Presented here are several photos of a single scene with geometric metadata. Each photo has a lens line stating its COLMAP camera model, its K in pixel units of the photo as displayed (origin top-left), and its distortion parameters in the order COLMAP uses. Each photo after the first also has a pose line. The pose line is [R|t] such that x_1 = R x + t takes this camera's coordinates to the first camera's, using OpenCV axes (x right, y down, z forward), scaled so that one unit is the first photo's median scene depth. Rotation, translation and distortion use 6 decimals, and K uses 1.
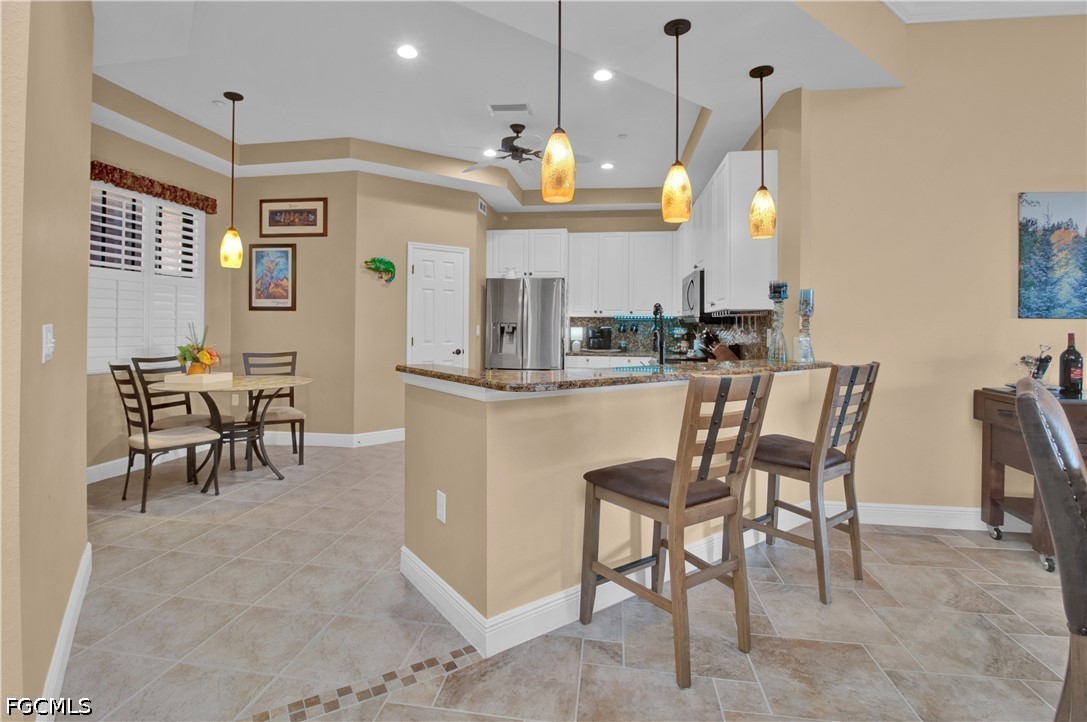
lens RADIAL K [[525.7, 0, 526.4], [0, 525.7, 320.0], [0, 0, 1]] dist [0.014774, -0.022629]
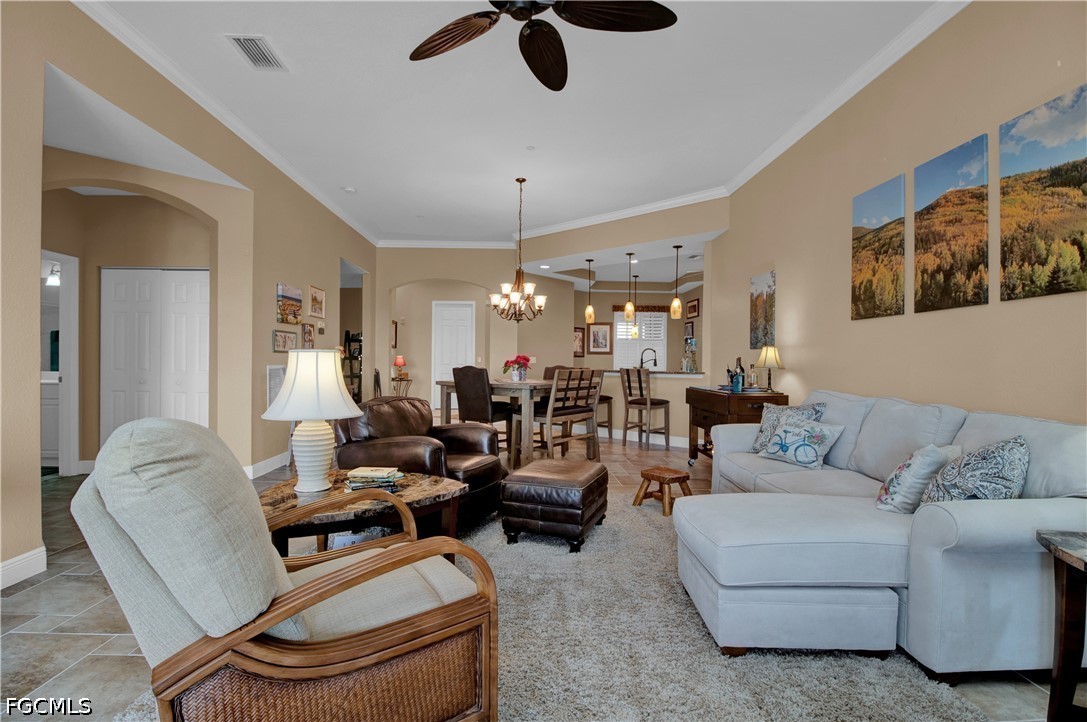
lens RADIAL K [[521.7, 0, 543.5], [0, 521.7, 361.0], [0, 0, 1]] dist [-0.001869, -0.000711]
pose [[0.205194, -0.007015, -0.978696, 1.732064], [0.006437, 0.999962, -0.005817, 0.029503], [0.978700, -0.005106, 0.205231, -0.035558]]
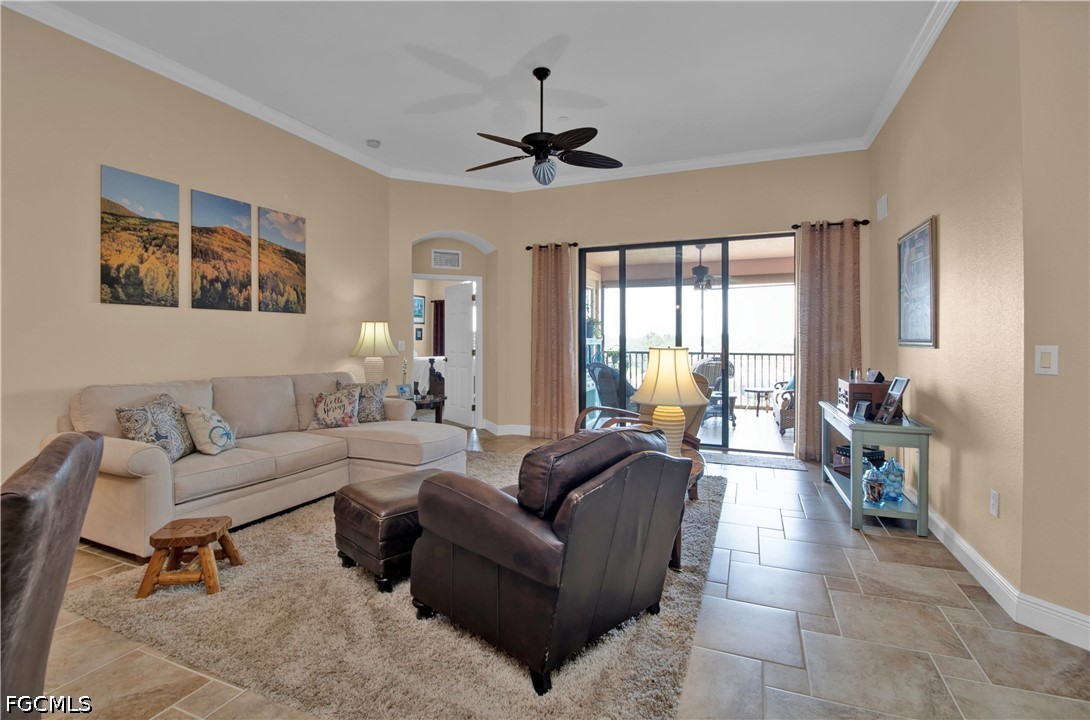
lens RADIAL K [[510.7, 0, 538.2], [0, 510.7, 338.6], [0, 0, 1]] dist [0.000189, -0.013970]
pose [[0.225934, -0.007911, 0.974111, 0.451512], [-0.010042, 0.999895, 0.010450, -0.000674], [-0.974091, -0.012143, 0.225831, -0.145015]]
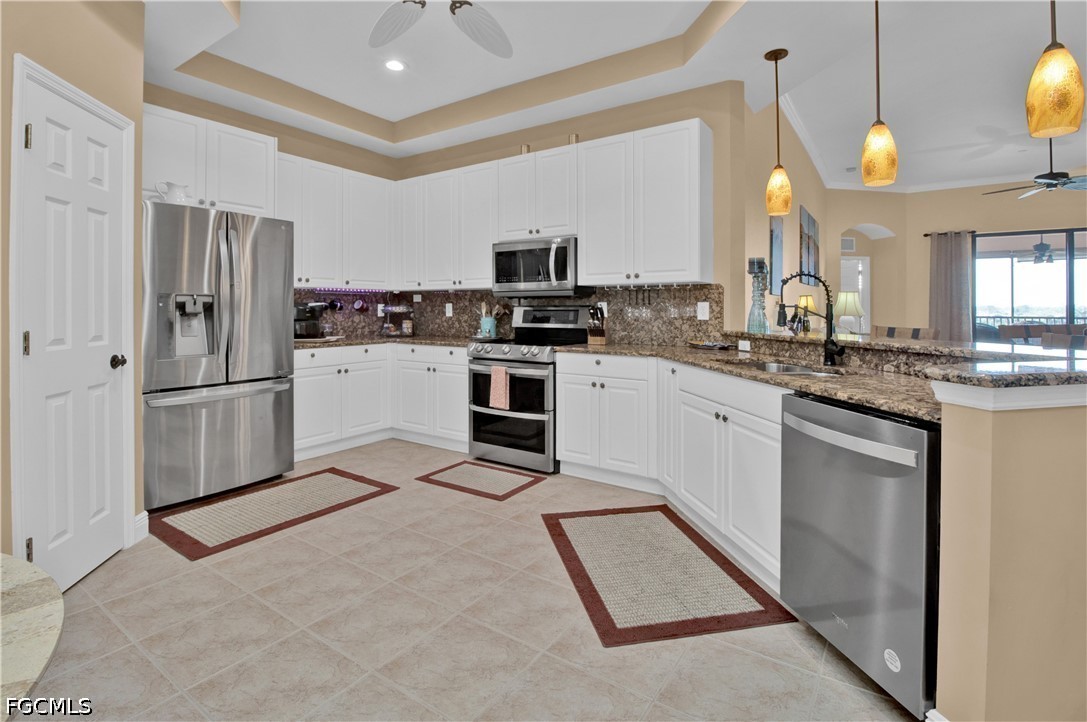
lens RADIAL K [[518.2, 0, 544.5], [0, 518.2, 308.4], [0, 0, 1]] dist [0.000147, -0.013924]
pose [[0.421085, -0.009836, 0.906968, -0.451875], [-0.006003, 0.999889, 0.013631, 0.012770], [-0.907001, -0.011185, 0.420979, 0.654163]]
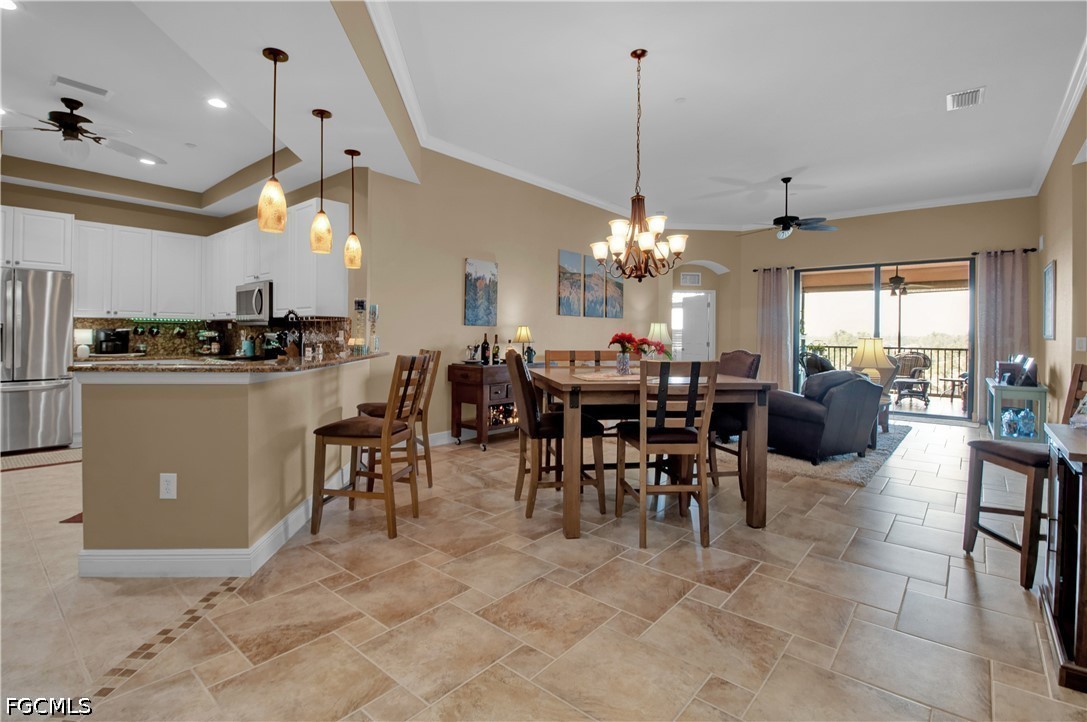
lens RADIAL K [[511.6, 0, 535.5], [0, 511.6, 338.6], [0, 0, 1]] dist [0.000621, -0.013370]
pose [[0.520322, -0.010384, 0.853907, -0.330356], [-0.013898, 0.999691, 0.020625, 0.001817], [-0.853857, -0.022599, 0.520017, -0.112257]]
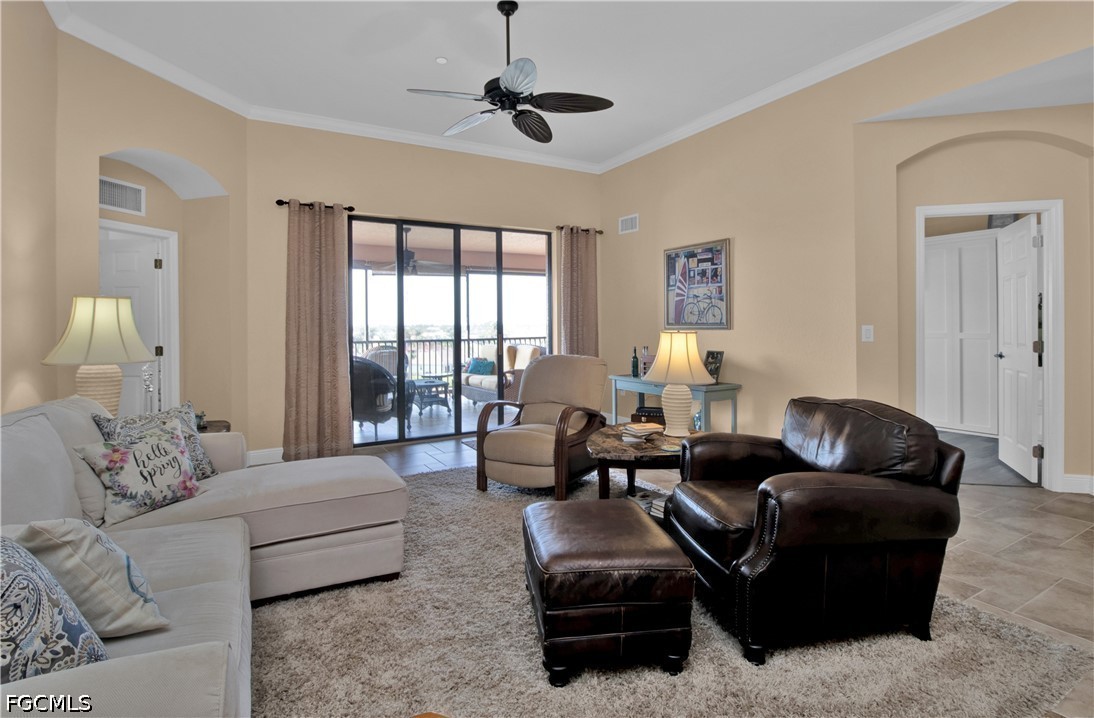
lens RADIAL K [[533.4, 0, 524.6], [0, 533.4, 321.8], [0, 0, 1]] dist [-0.000257, -0.000161]
pose [[-0.616942, 0.000376, 0.787009, 0.676594], [-0.007640, 0.999950, -0.006467, 0.005485], [-0.786972, -0.010002, -0.616908, 0.463810]]
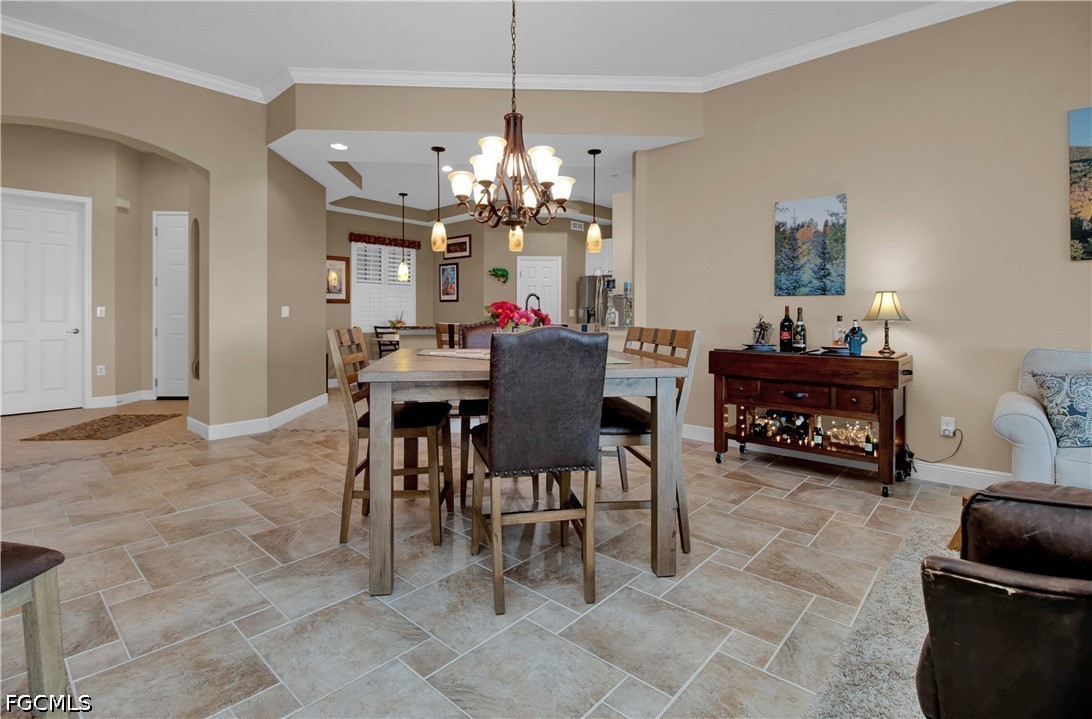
lens RADIAL K [[520.6, 0, 532.9], [0, 520.6, 317.2], [0, 0, 1]] dist [-0.017160, -0.000548]
pose [[0.835497, -0.004089, -0.549480, 0.792288], [0.010913, 0.999899, 0.009153, 0.022320], [0.549387, -0.013644, 0.835457, -0.320157]]
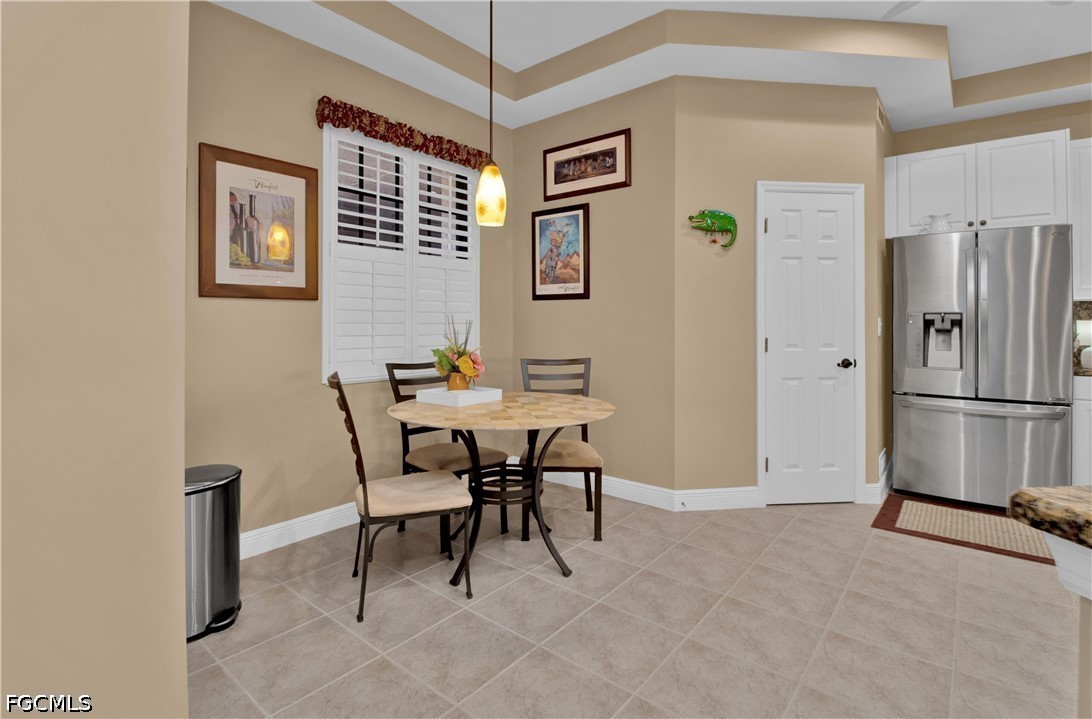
lens RADIAL K [[520.6, 0, 532.9], [0, 520.6, 317.2], [0, 0, 1]] dist [-0.017160, -0.000548]
pose [[0.861653, -0.010279, -0.507393, -0.173898], [0.010218, 0.999944, -0.002905, 0.009468], [0.507394, -0.002681, 0.861710, 0.419249]]
